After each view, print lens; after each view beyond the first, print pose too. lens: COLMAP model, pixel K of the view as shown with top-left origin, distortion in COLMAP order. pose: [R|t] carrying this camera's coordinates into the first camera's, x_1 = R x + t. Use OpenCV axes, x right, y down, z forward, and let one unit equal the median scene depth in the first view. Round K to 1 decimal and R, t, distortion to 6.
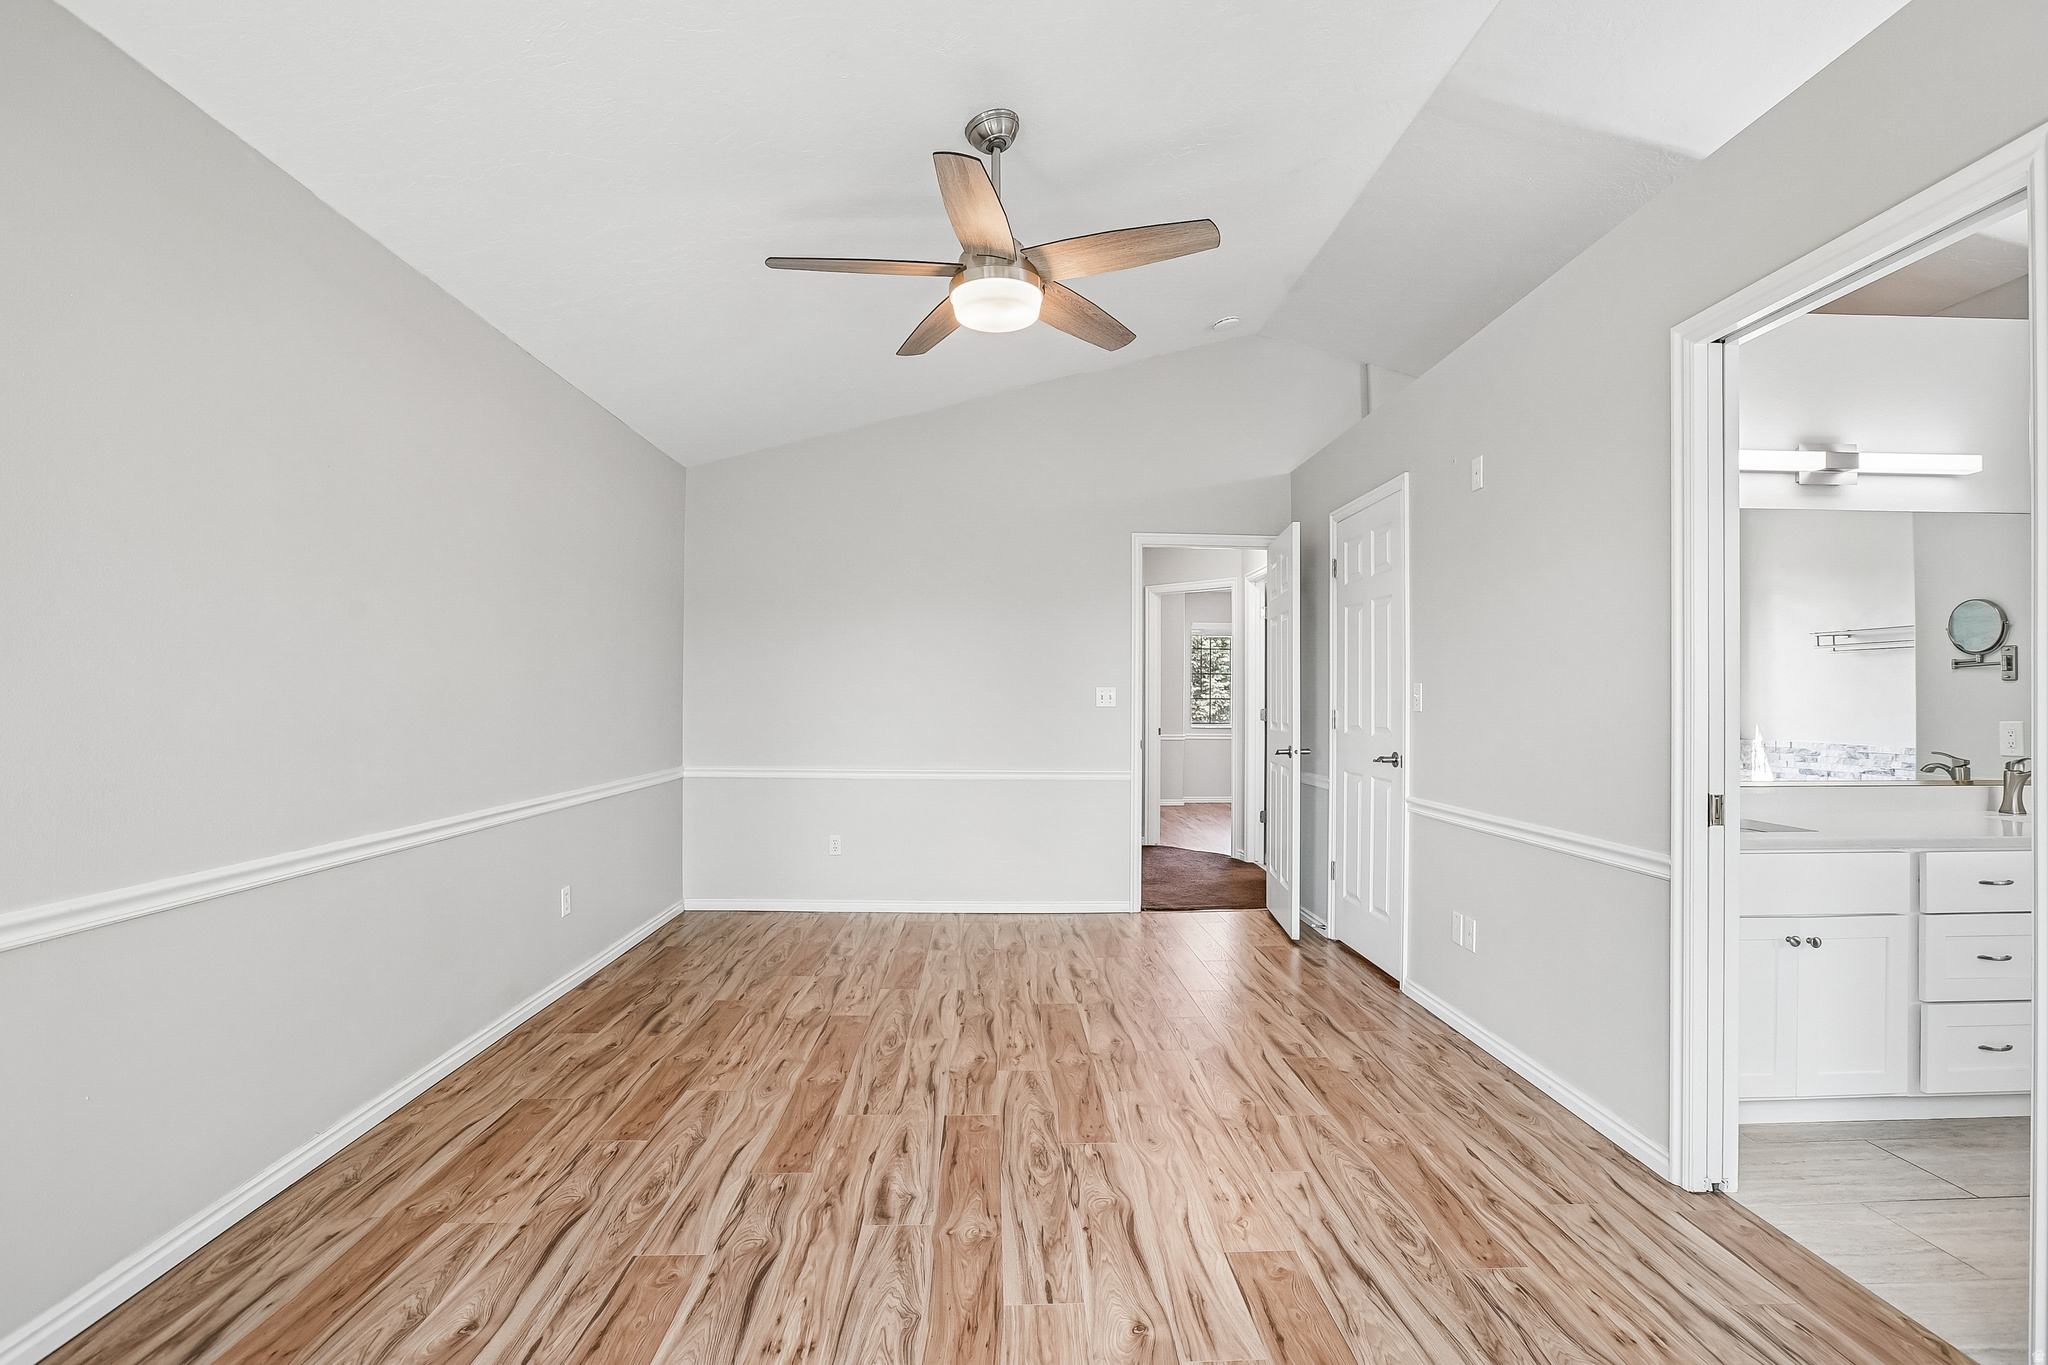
lens RADIAL K [[963.9, 0, 1013.5], [0, 963.9, 692.3], [0, 0, 1]] dist [-0.045091, 0.016432]
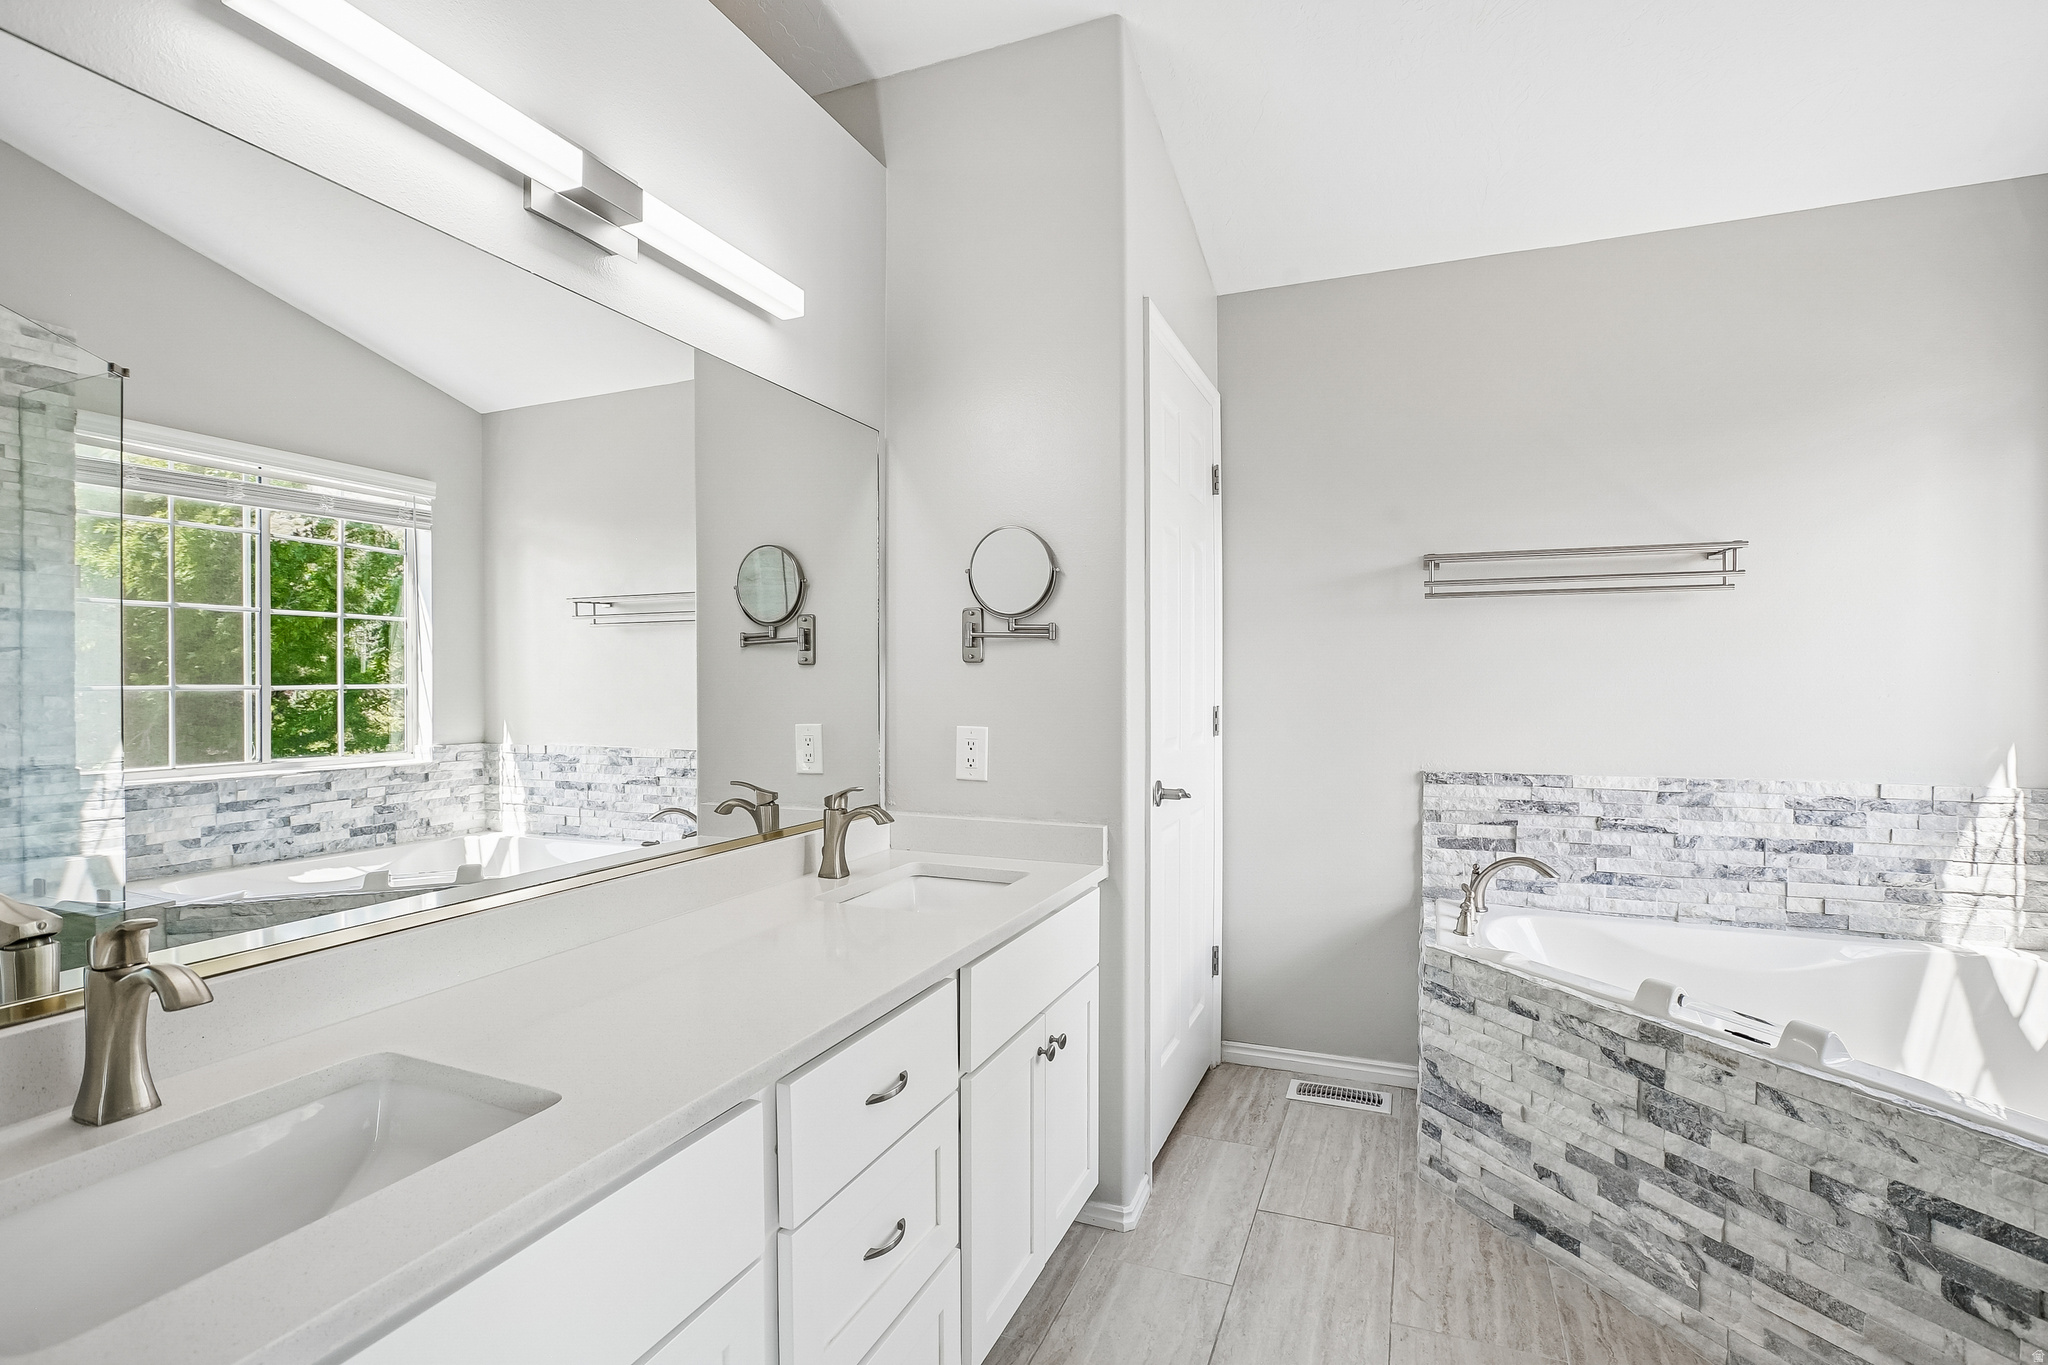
lens RADIAL K [[963.9, 0, 1020.6], [0, 963.9, 685.4], [0, 0, 1]] dist [-0.045091, 0.016432]
pose [[0.419182, -0.010715, 0.907839, 0.483638], [-0.001015, 0.999924, 0.012270, -0.006514], [-0.907902, -0.006064, 0.419139, 0.555778]]
